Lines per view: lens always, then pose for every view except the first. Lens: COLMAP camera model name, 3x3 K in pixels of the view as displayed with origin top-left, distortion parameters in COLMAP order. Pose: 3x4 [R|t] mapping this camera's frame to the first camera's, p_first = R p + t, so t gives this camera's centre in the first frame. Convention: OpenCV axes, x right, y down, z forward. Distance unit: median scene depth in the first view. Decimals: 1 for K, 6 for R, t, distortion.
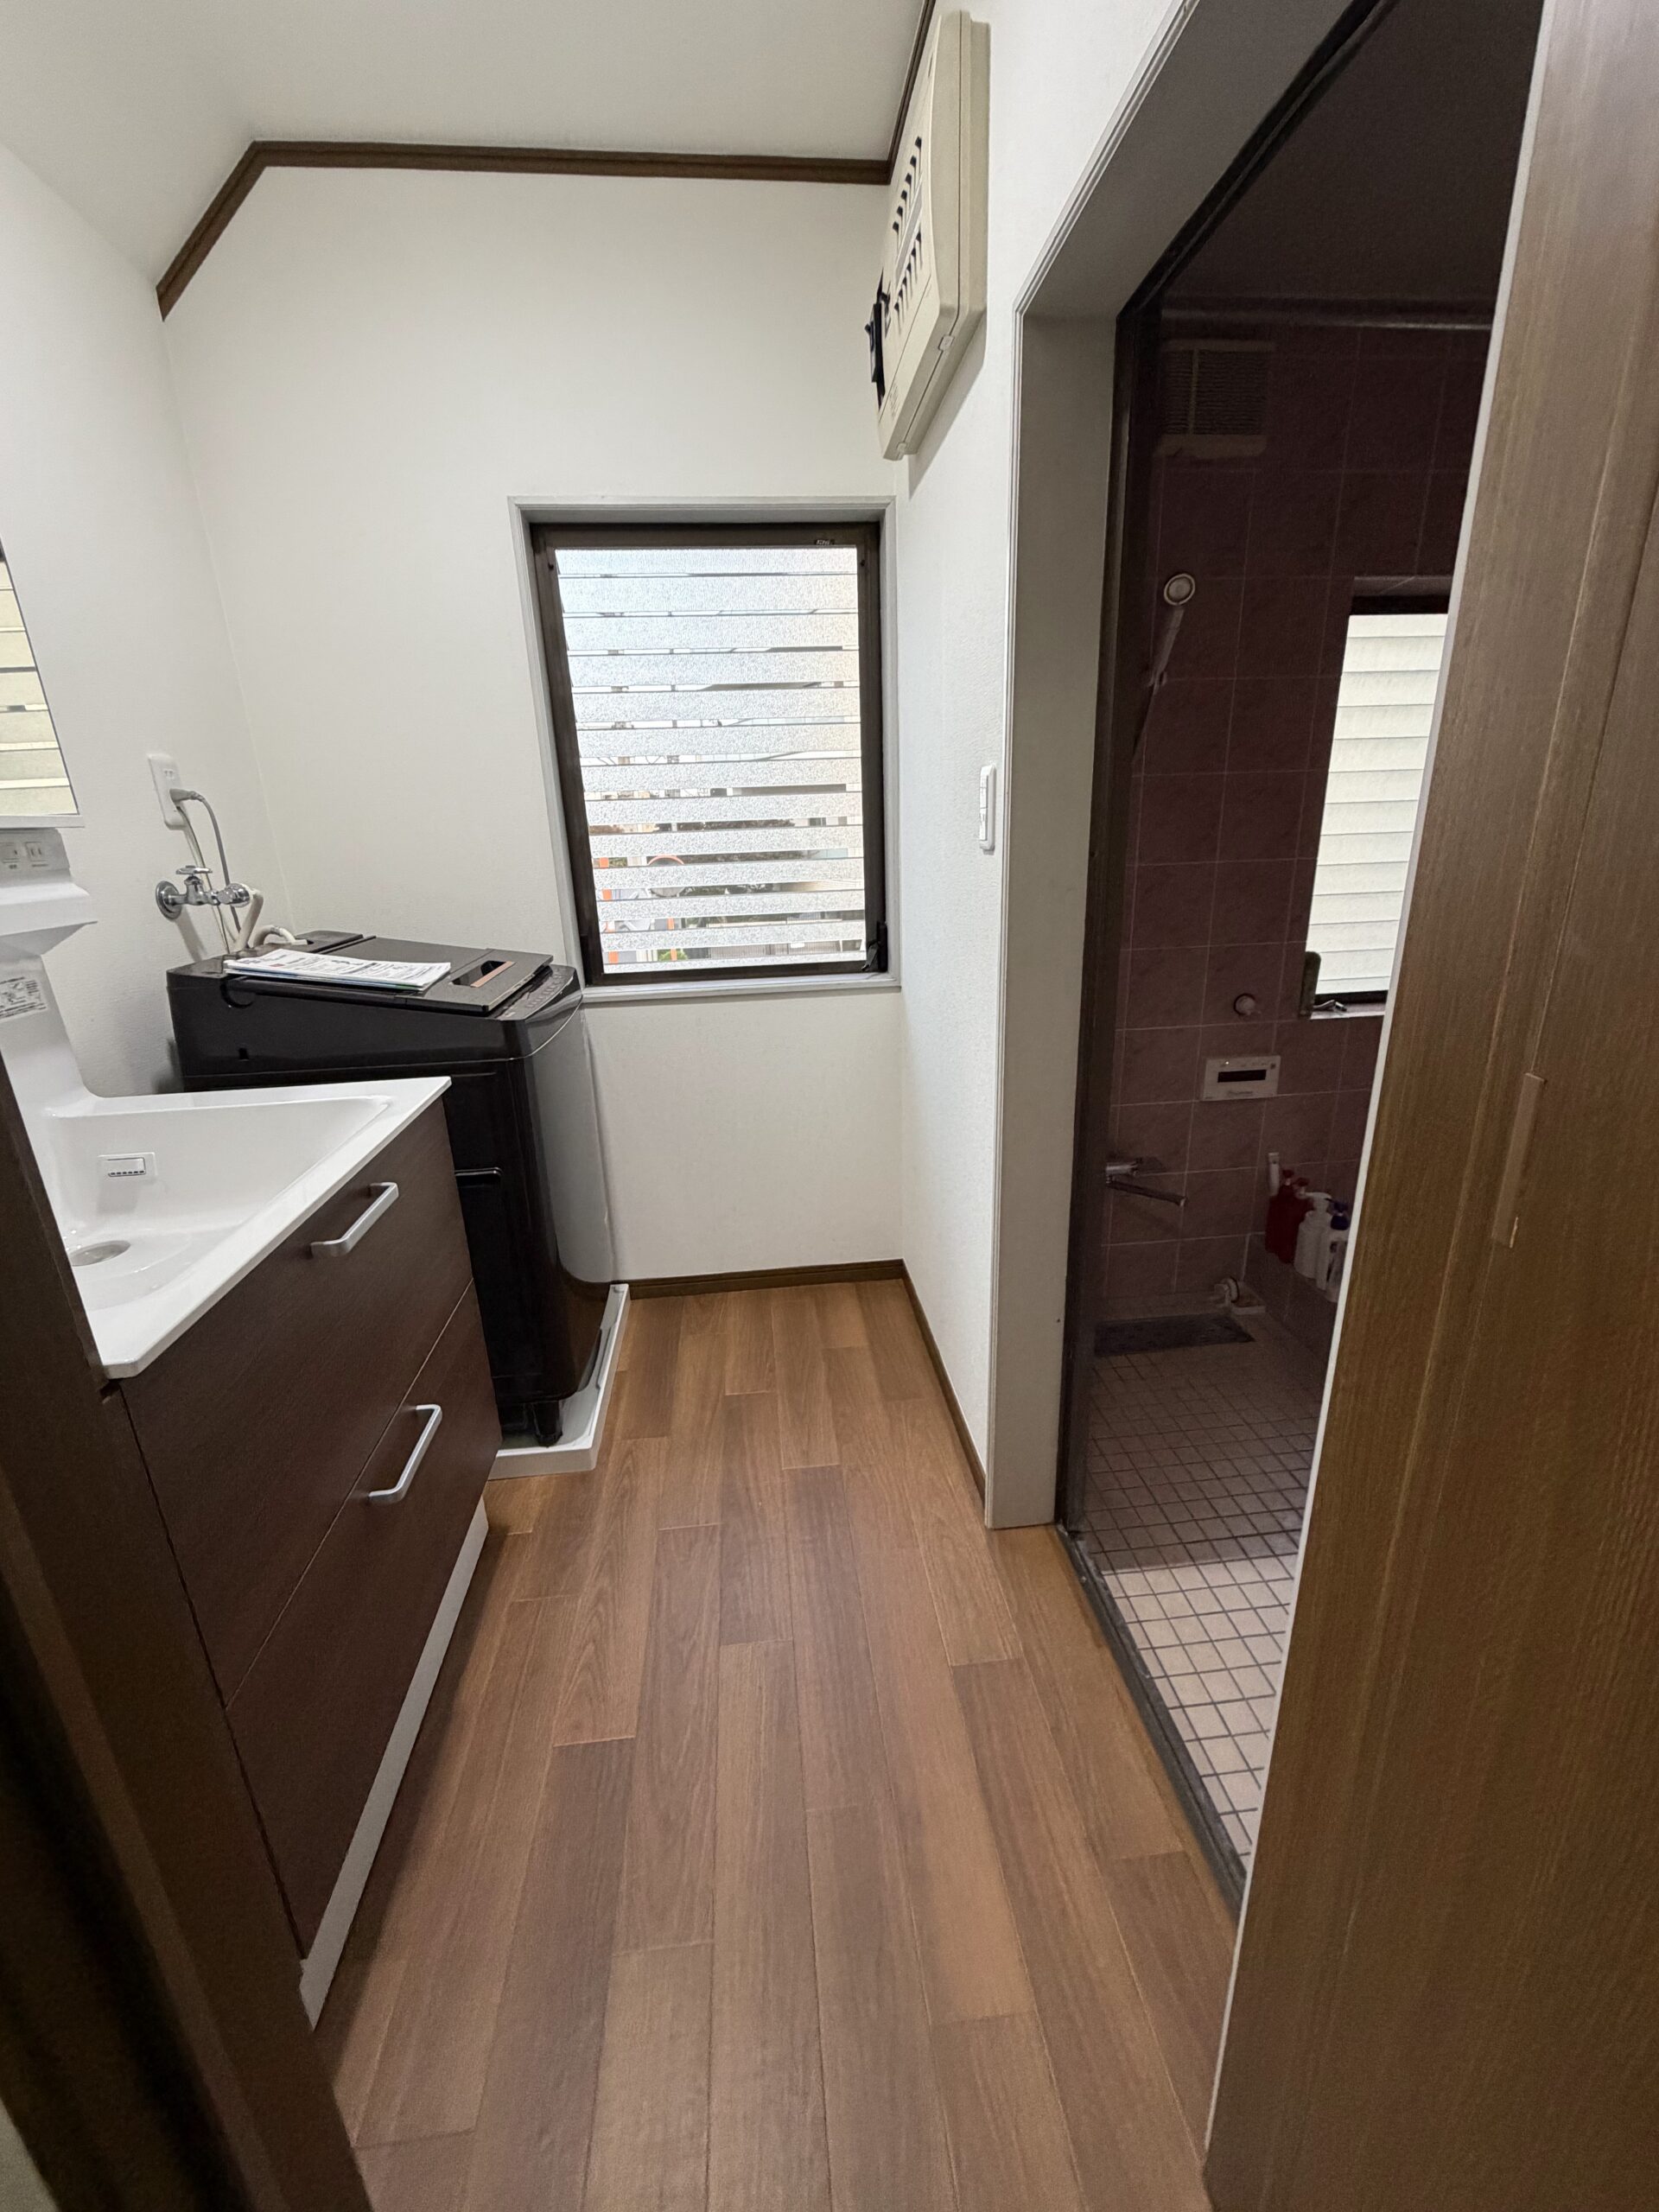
lens RADIAL K [[881.1, 0, 825.9], [0, 881.1, 1097.6], [0, 0, 1]] dist [0.000653, -0.000409]
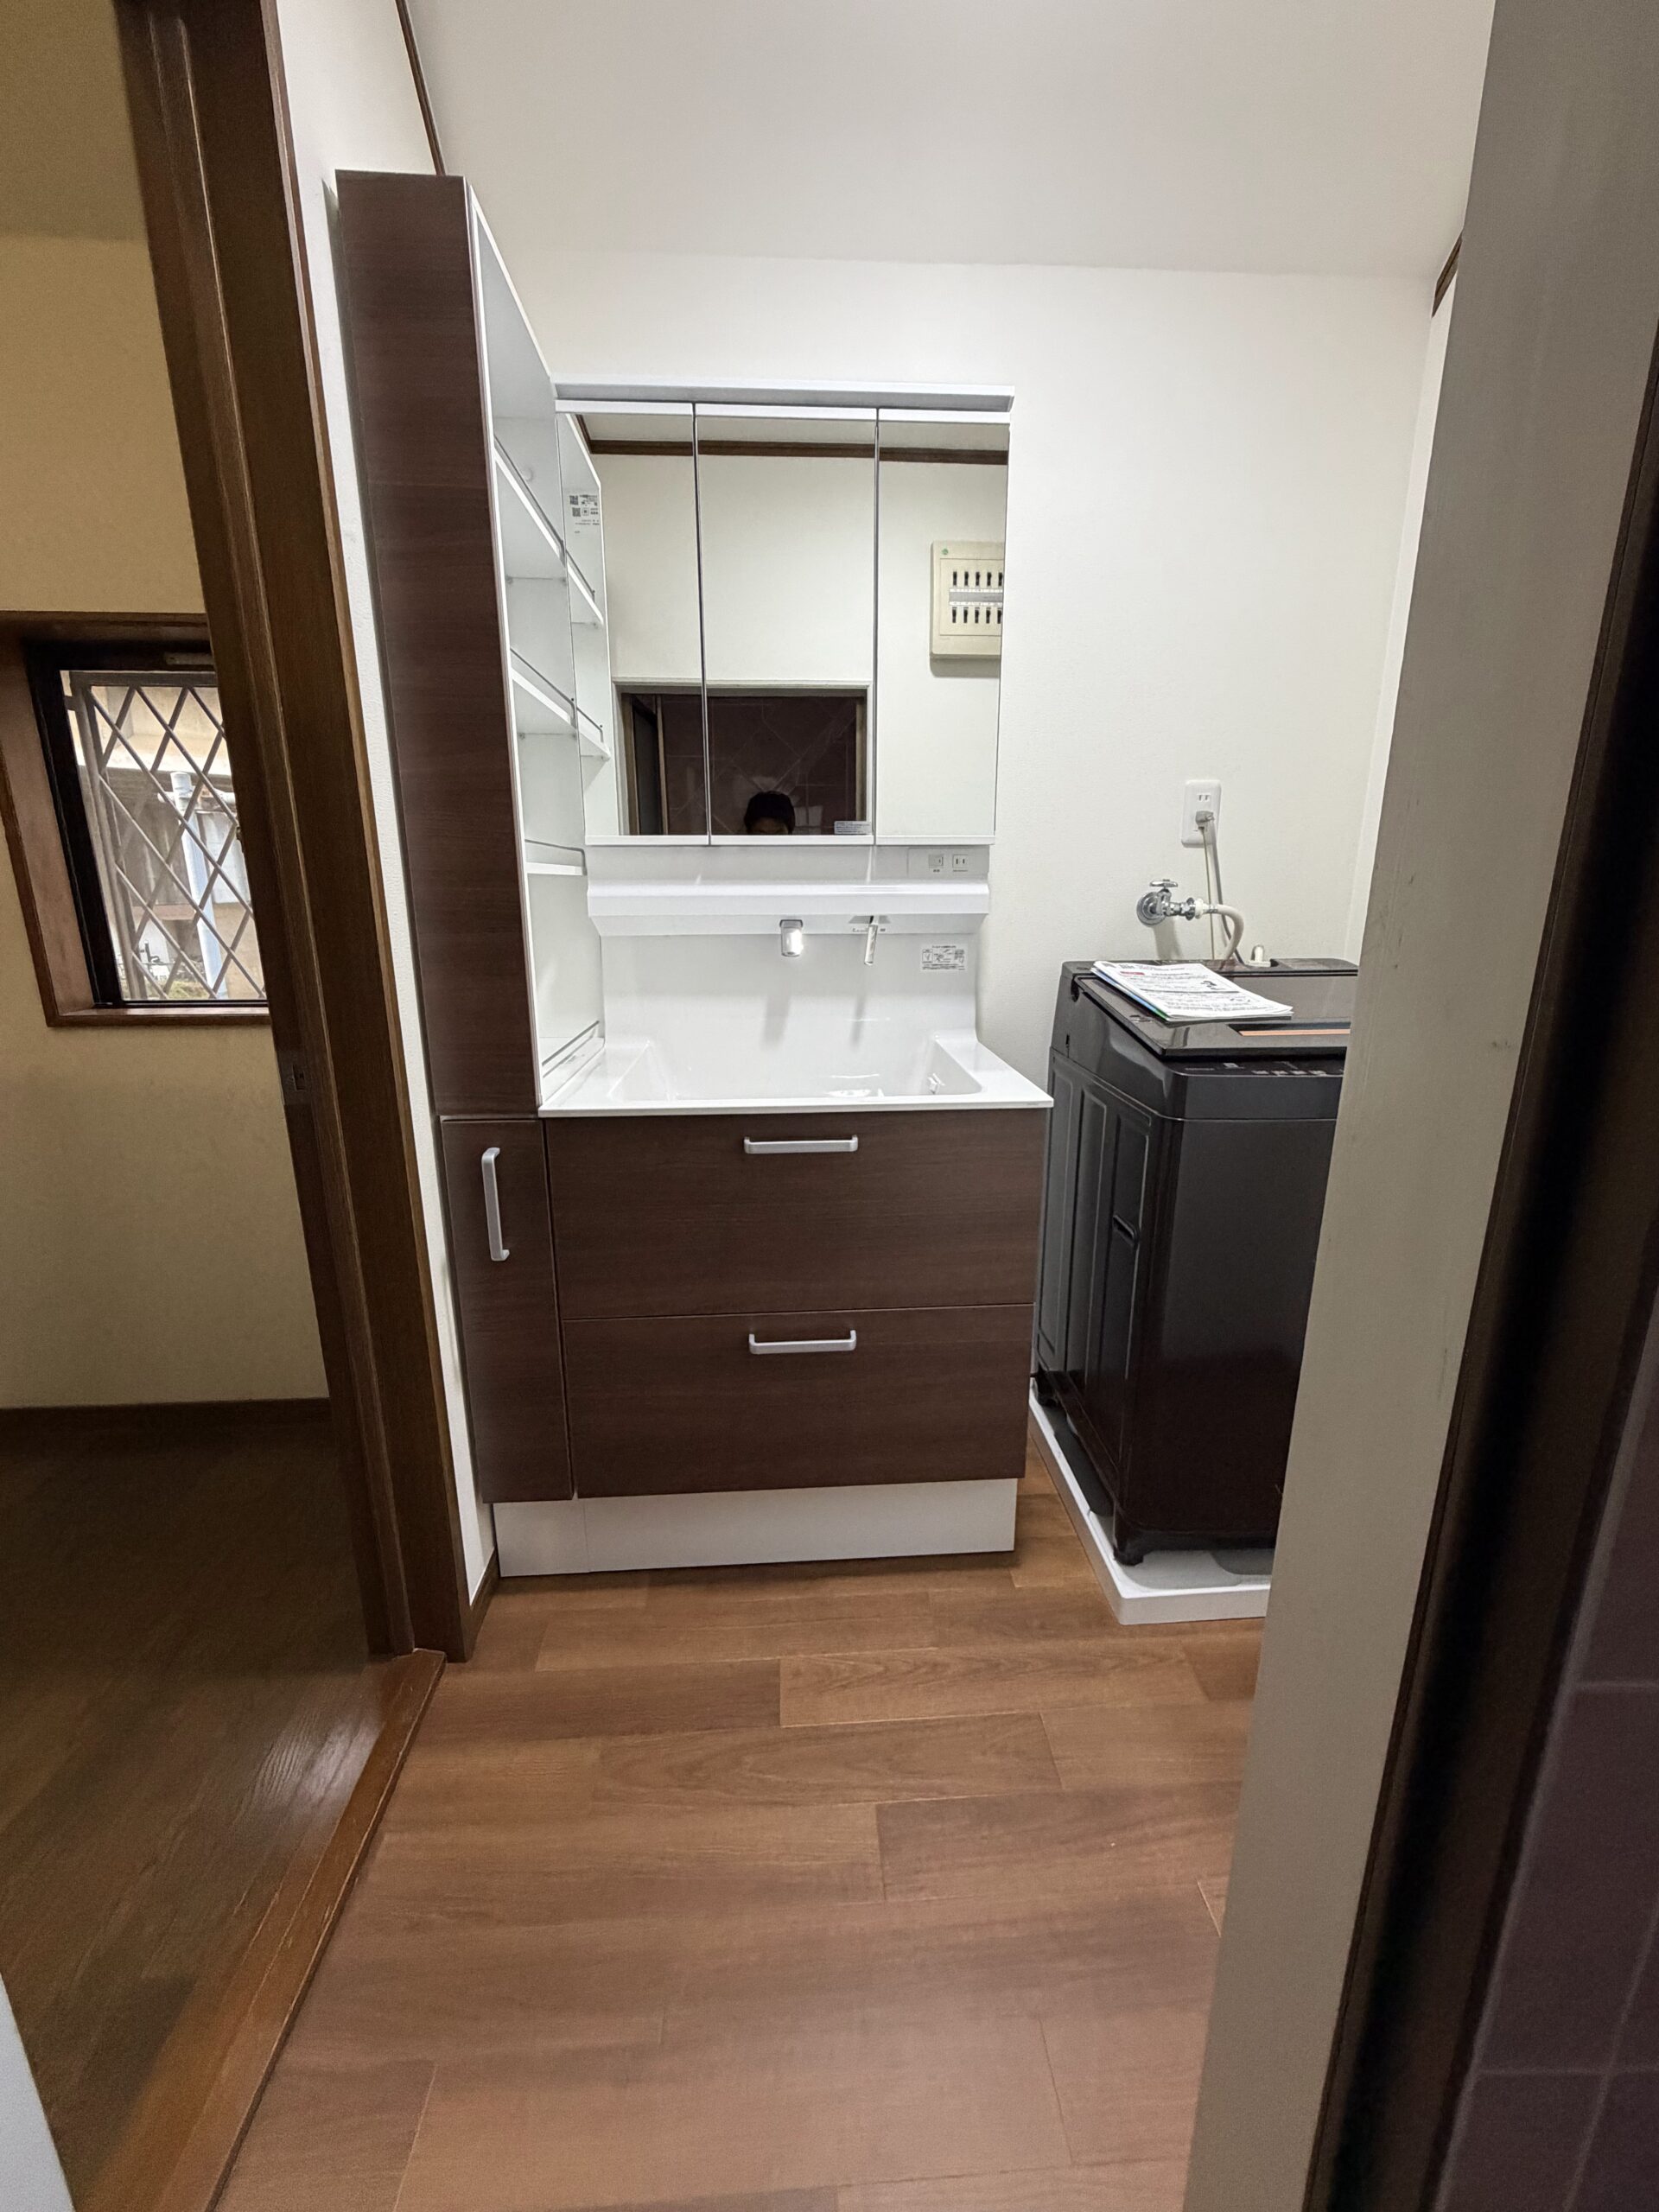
lens RADIAL K [[881.1, 0, 834.2], [0, 881.1, 1092.7], [0, 0, 1]] dist [0.000653, -0.000409]
pose [[-0.033977, 0.277638, -0.960085, 0.425681], [-0.297661, 0.914232, 0.274913, -0.190987], [0.954067, 0.295121, 0.051579, 0.598563]]
